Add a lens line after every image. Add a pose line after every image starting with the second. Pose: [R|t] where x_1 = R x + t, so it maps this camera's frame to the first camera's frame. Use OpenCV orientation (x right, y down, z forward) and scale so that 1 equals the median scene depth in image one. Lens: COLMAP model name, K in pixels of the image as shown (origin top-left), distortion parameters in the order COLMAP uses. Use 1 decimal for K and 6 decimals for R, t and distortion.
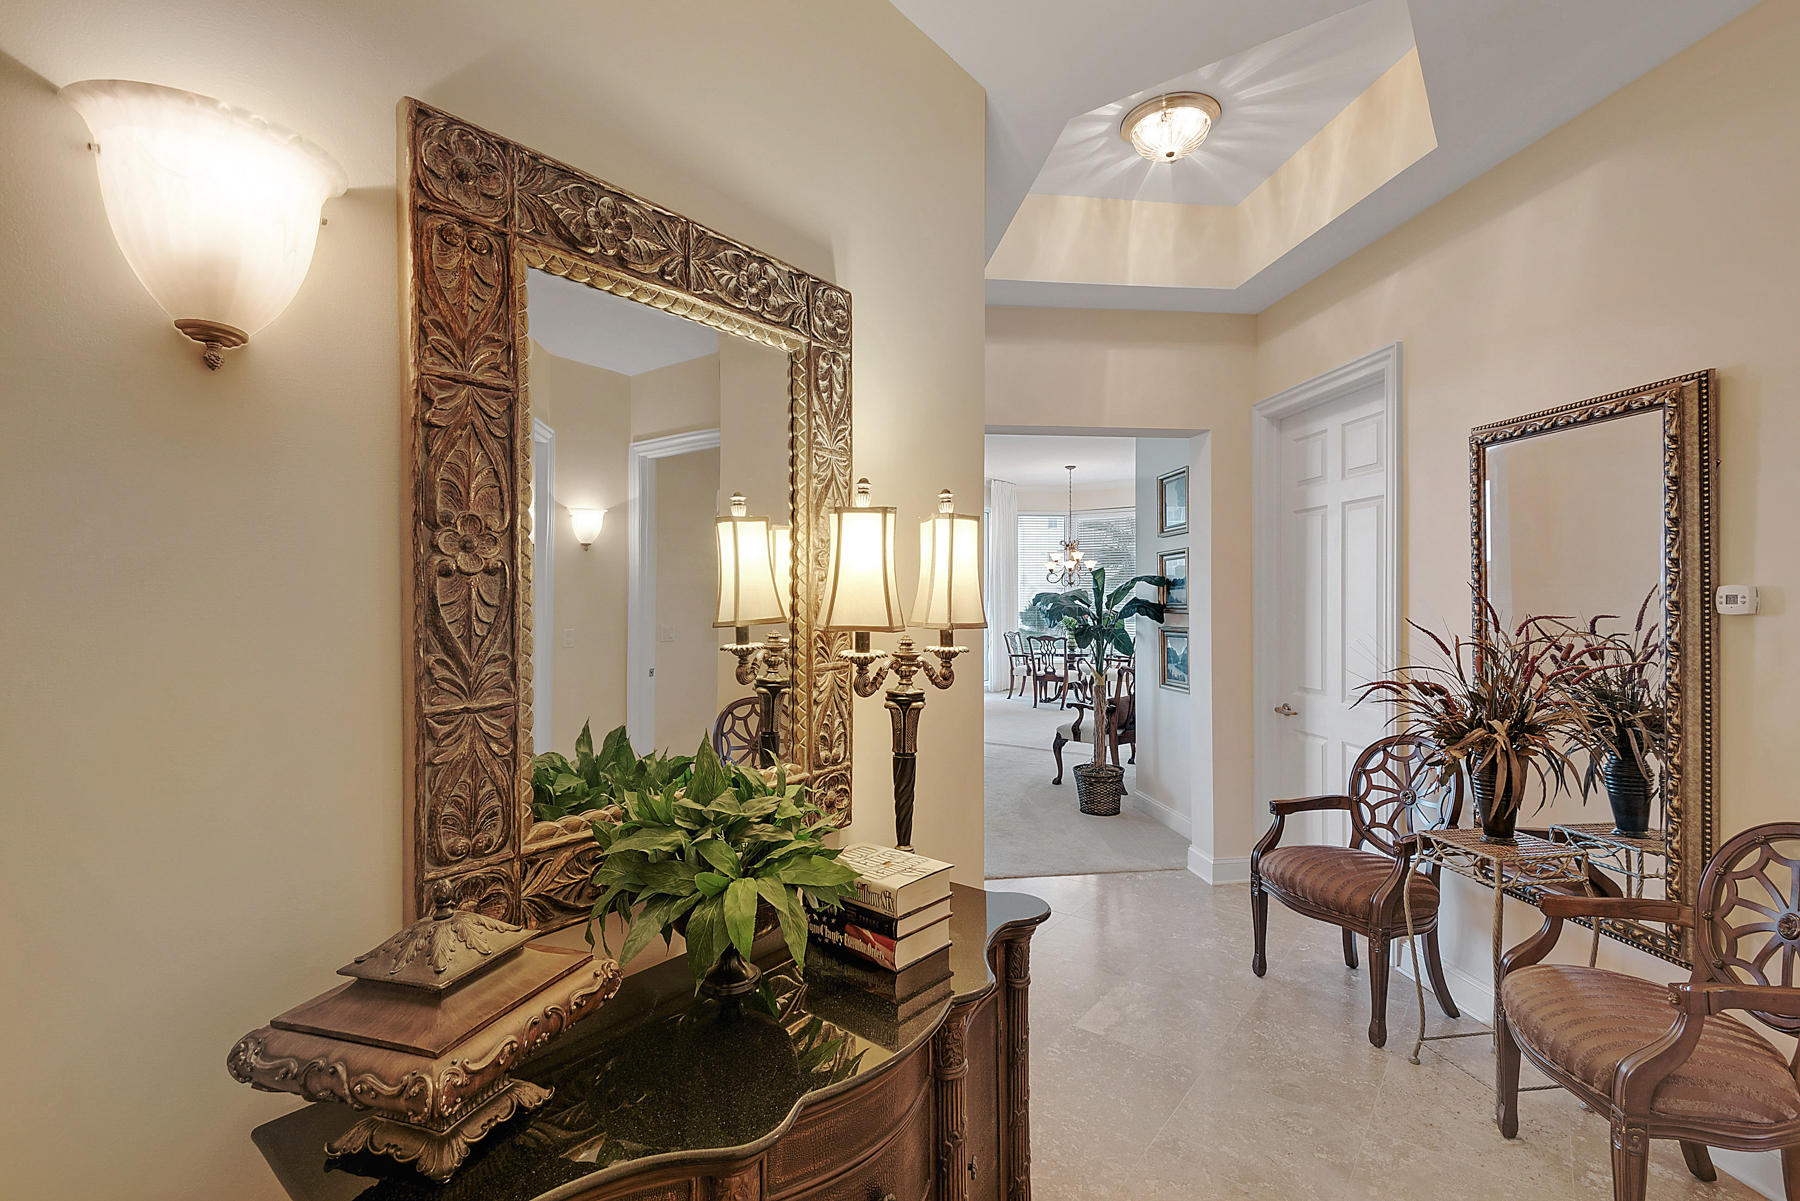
lens RADIAL K [[818.1, 0, 891.0], [0, 818.1, 595.5], [0, 0, 1]] dist [0.013430, -0.003239]
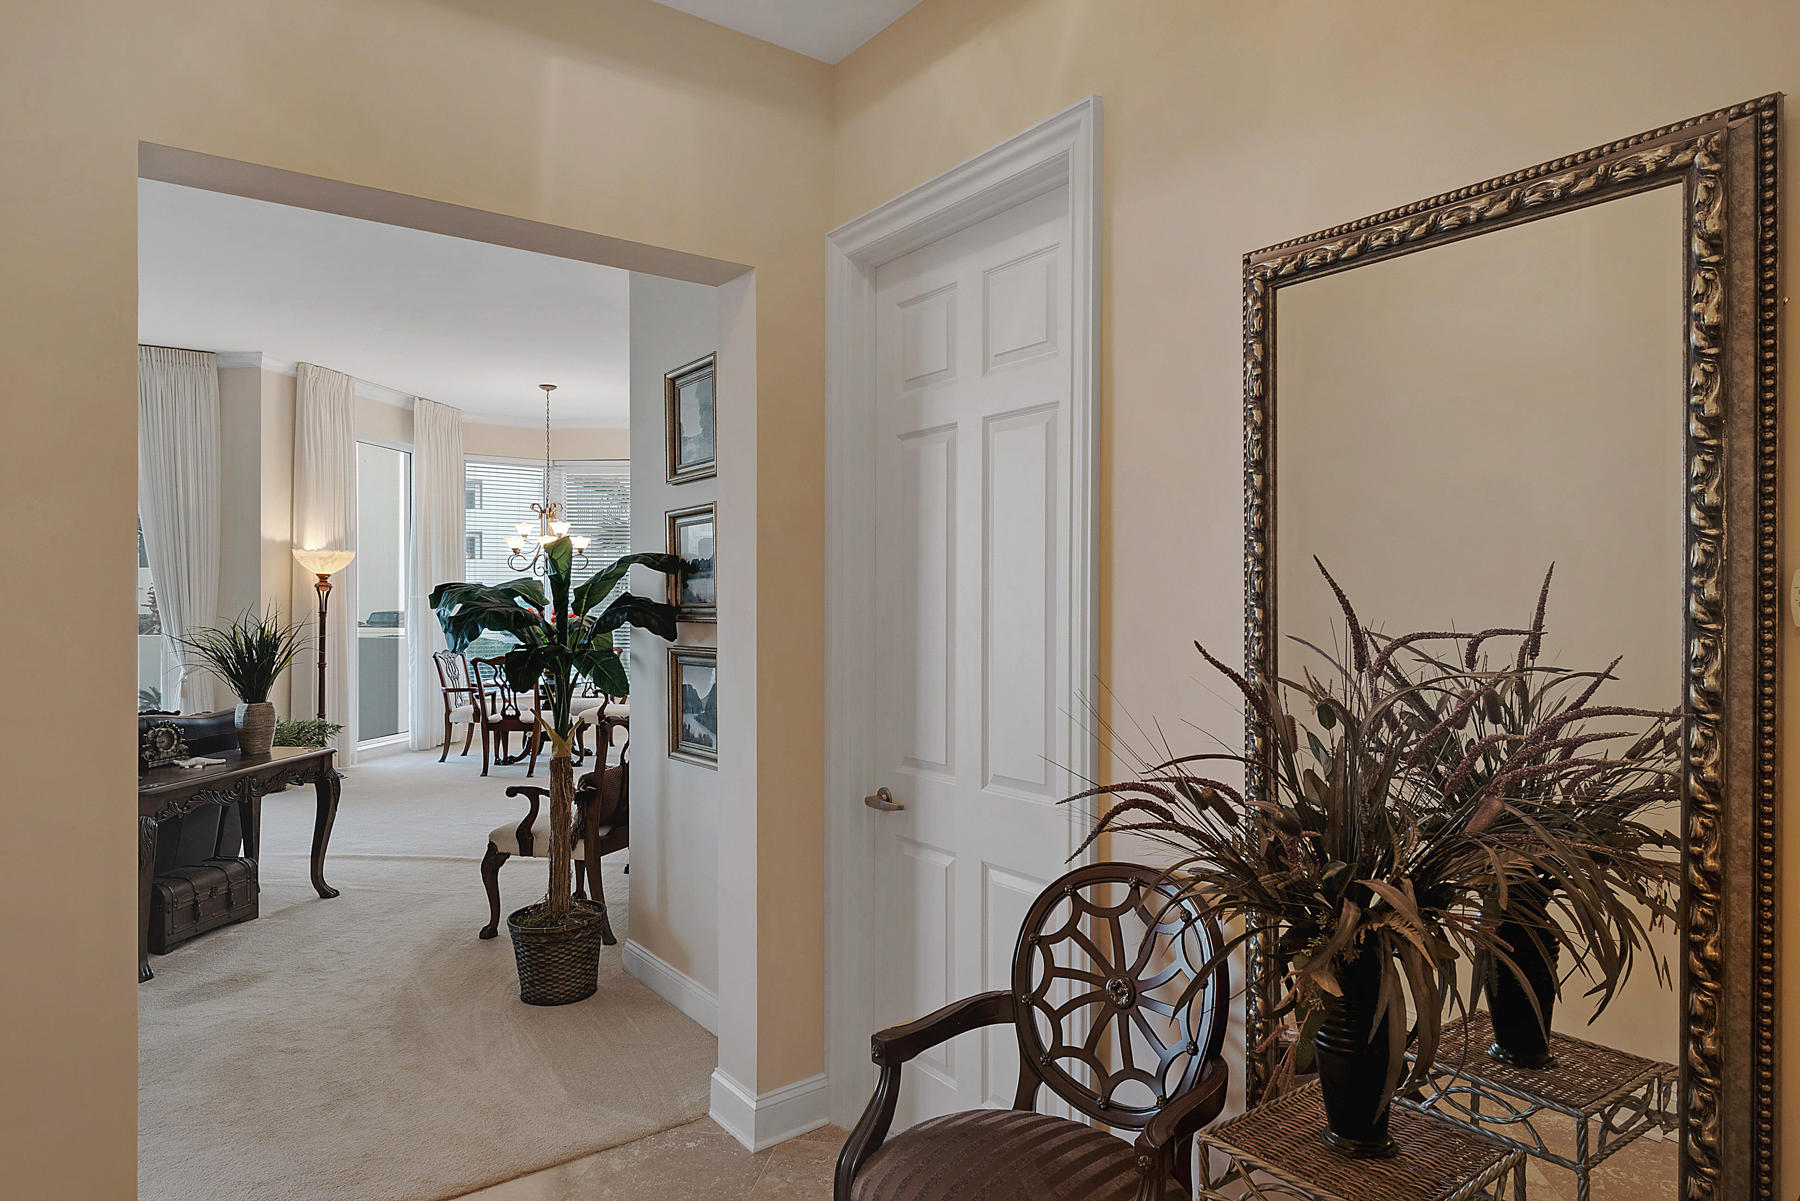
lens RADIAL K [[1082.2, 0, 947.6], [0, 1082.2, 607.0], [0, 0, 1]] dist [-0.024503, -0.003025]
pose [[0.855457, -0.002134, 0.517869, 0.152331], [-0.004723, 0.999918, 0.011921, 0.002598], [-0.517852, -0.012644, 0.855377, 0.380086]]
